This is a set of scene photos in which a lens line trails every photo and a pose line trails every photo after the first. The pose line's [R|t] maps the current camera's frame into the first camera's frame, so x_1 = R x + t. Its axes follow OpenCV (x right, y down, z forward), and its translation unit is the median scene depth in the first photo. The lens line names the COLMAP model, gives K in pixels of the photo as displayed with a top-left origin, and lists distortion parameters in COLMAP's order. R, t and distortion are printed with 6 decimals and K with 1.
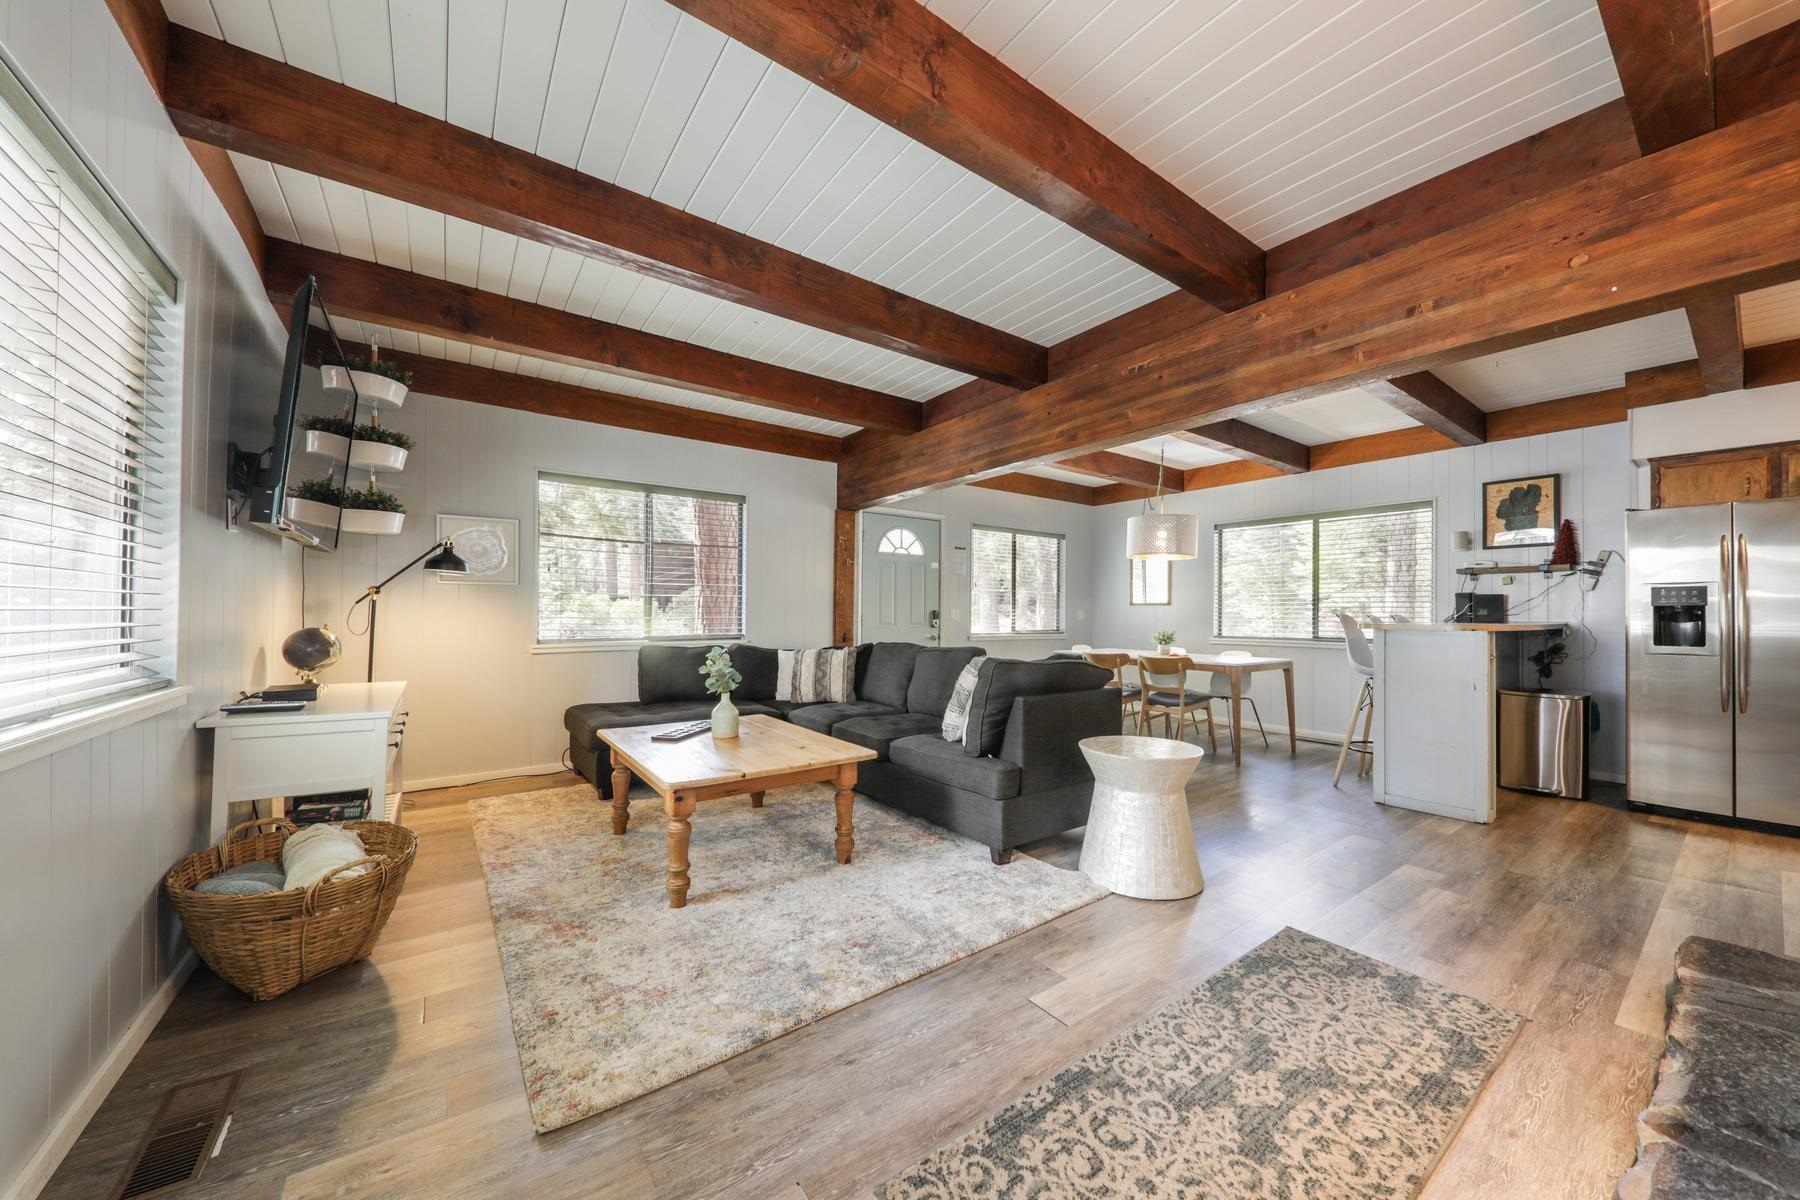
lens RADIAL K [[619.7, 0, 896.6], [0, 619.7, 607.2], [0, 0, 1]] dist [0.001574, -0.003252]
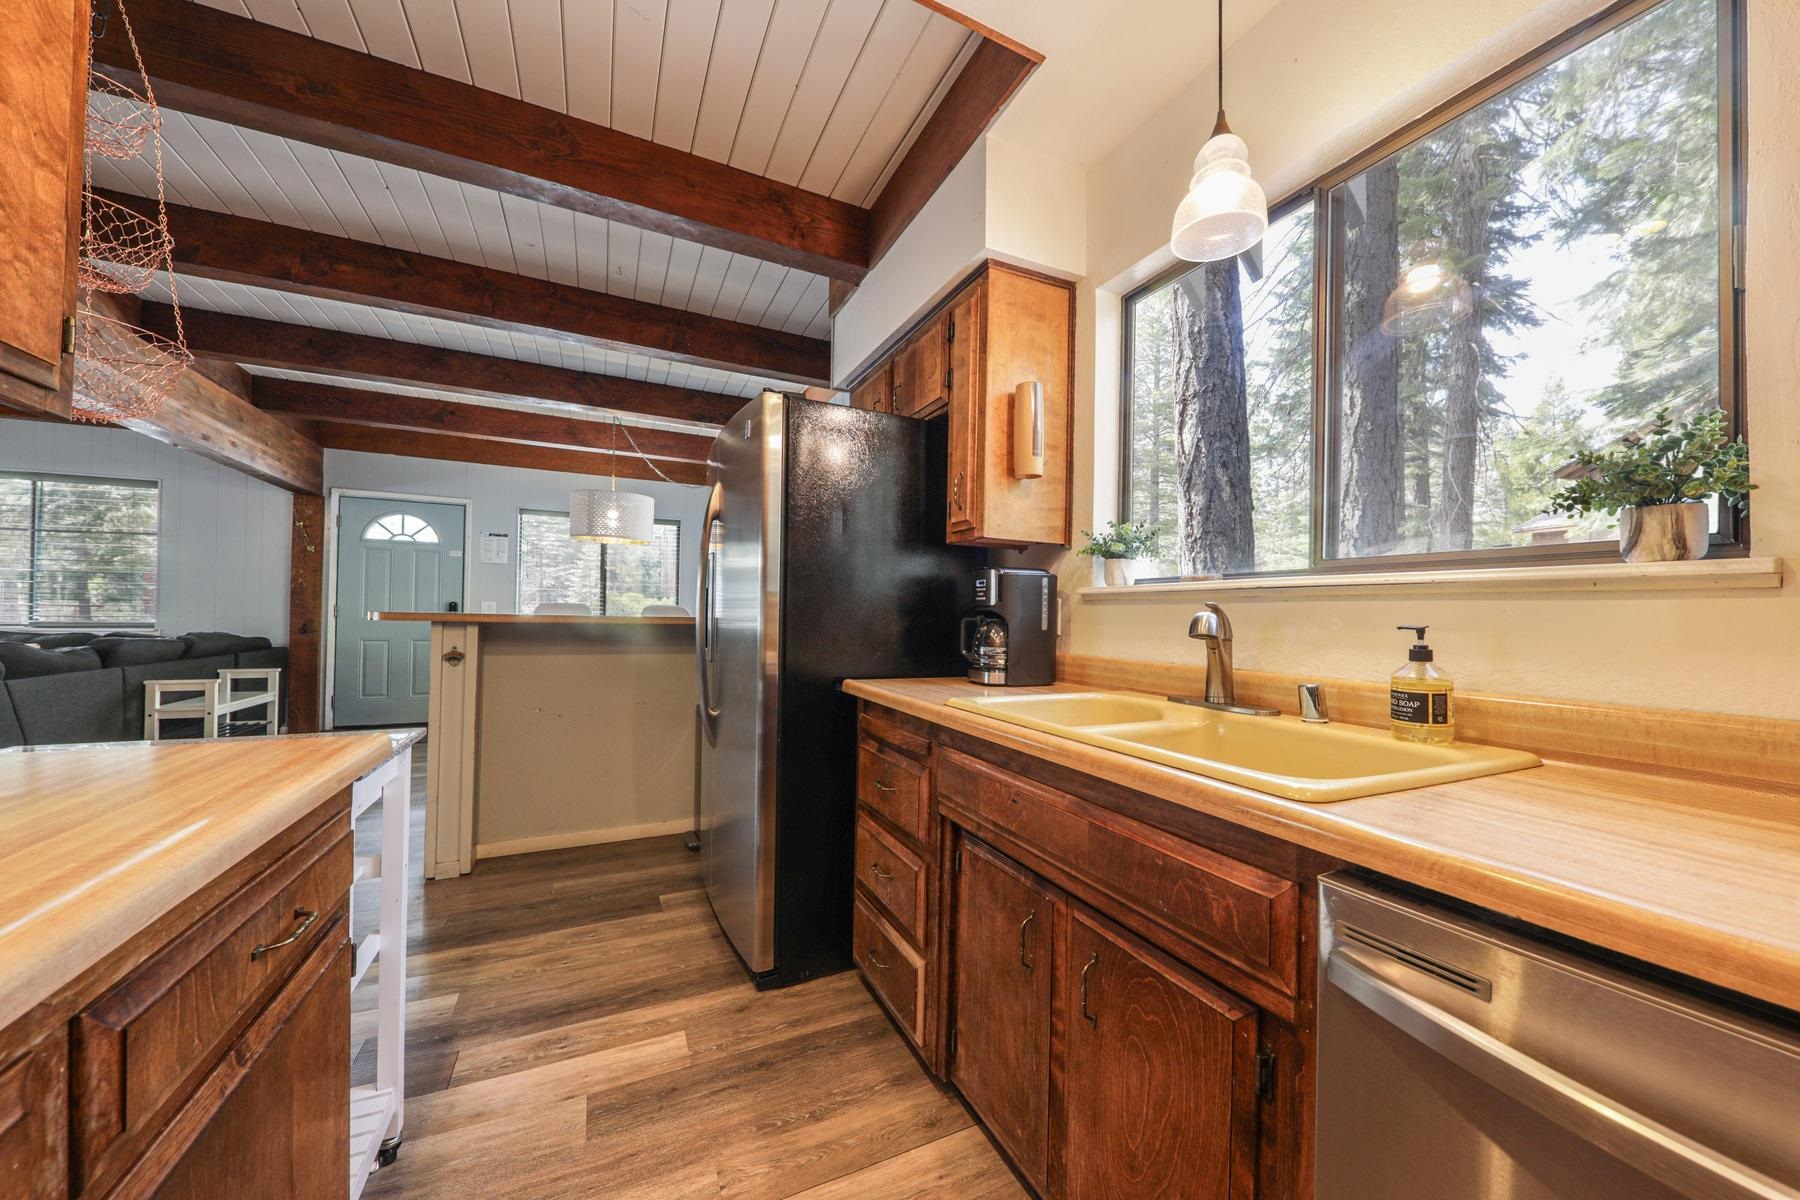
lens RADIAL K [[619.7, 0, 902.6], [0, 619.7, 610.9], [0, 0, 1]] dist [0.001574, -0.003252]
pose [[0.987639, 0.005925, -0.156631, 1.178346], [-0.005191, 0.999974, 0.005092, 0.013573], [0.156658, -0.004216, 0.987644, 0.257875]]
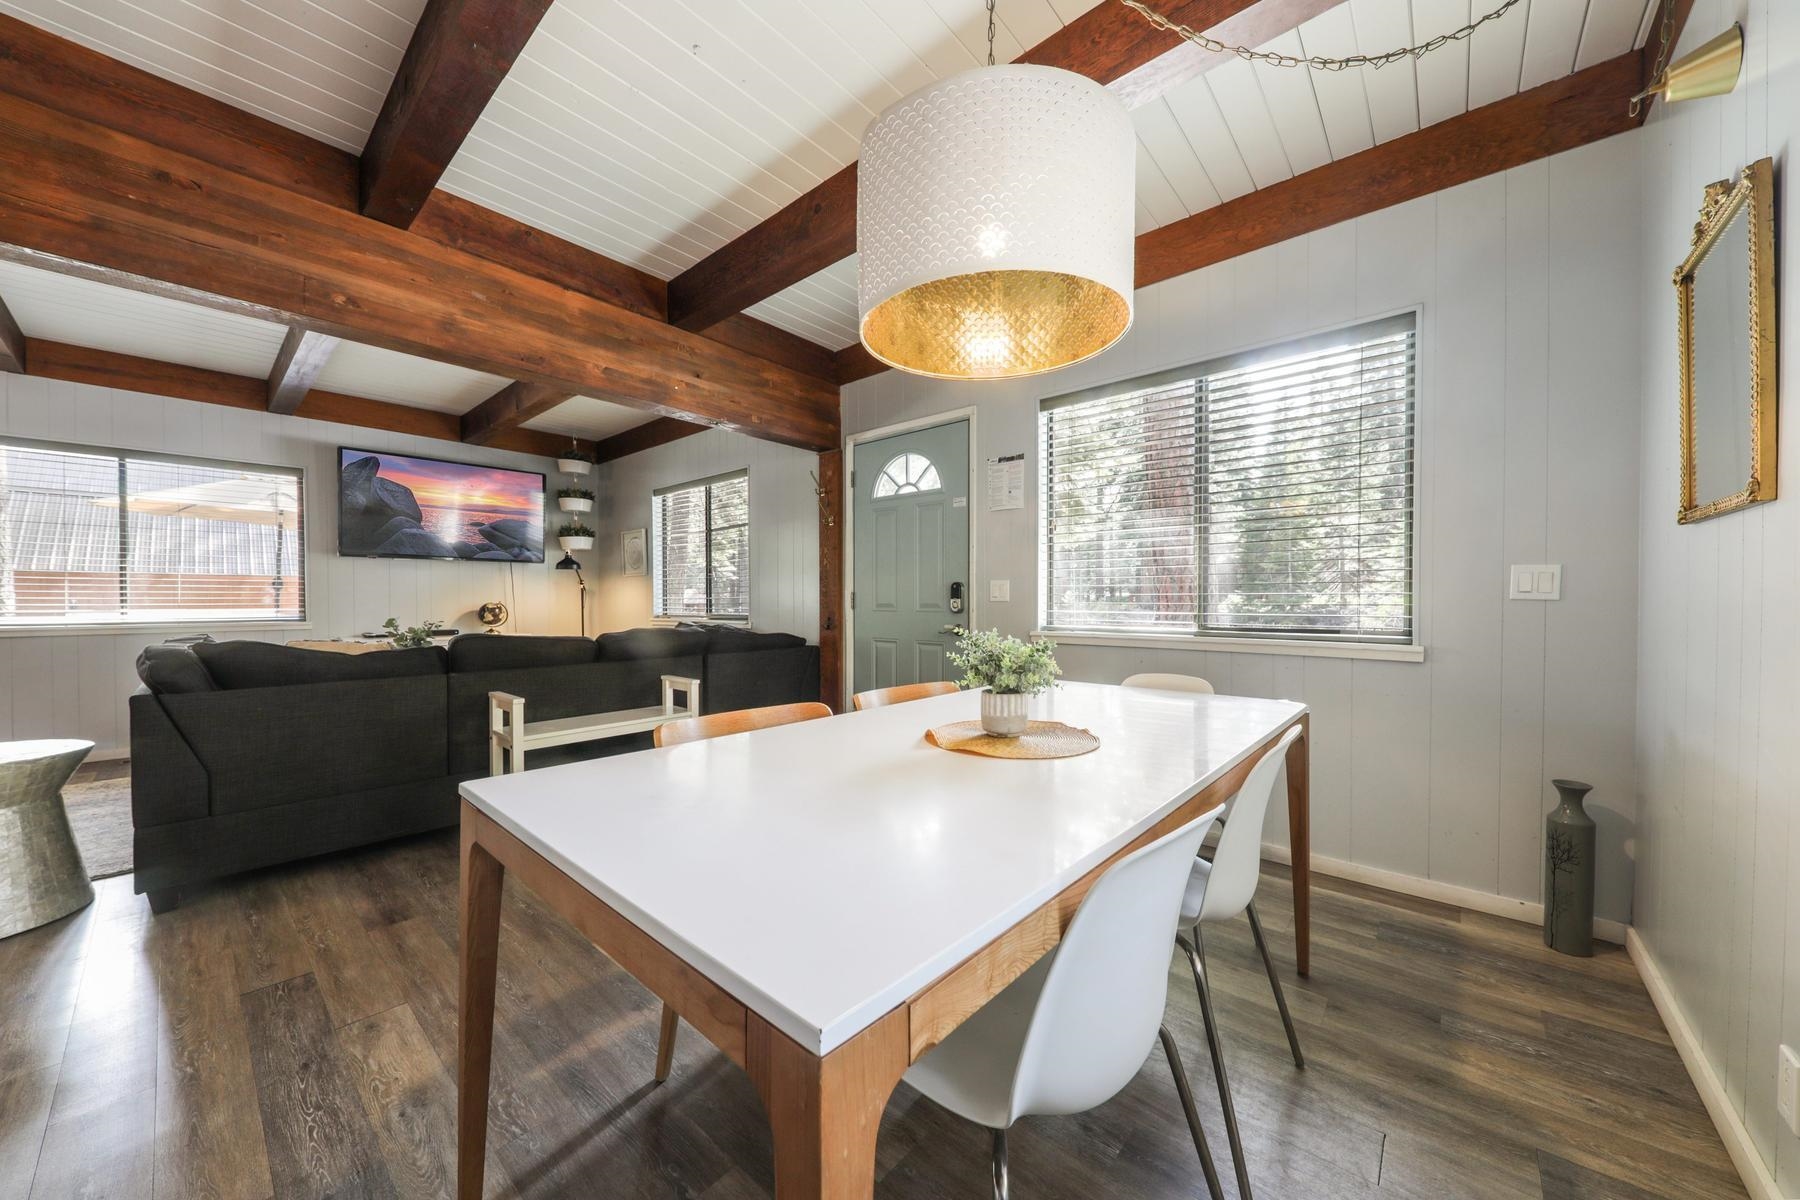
lens RADIAL K [[619.7, 0, 905.3], [0, 619.7, 613.3], [0, 0, 1]] dist [0.001574, -0.003252]
pose [[0.239689, 0.013126, -0.970761, 0.803769], [0.014295, 0.999753, 0.017047, 0.029840], [0.970744, -0.017963, 0.239442, 1.112840]]
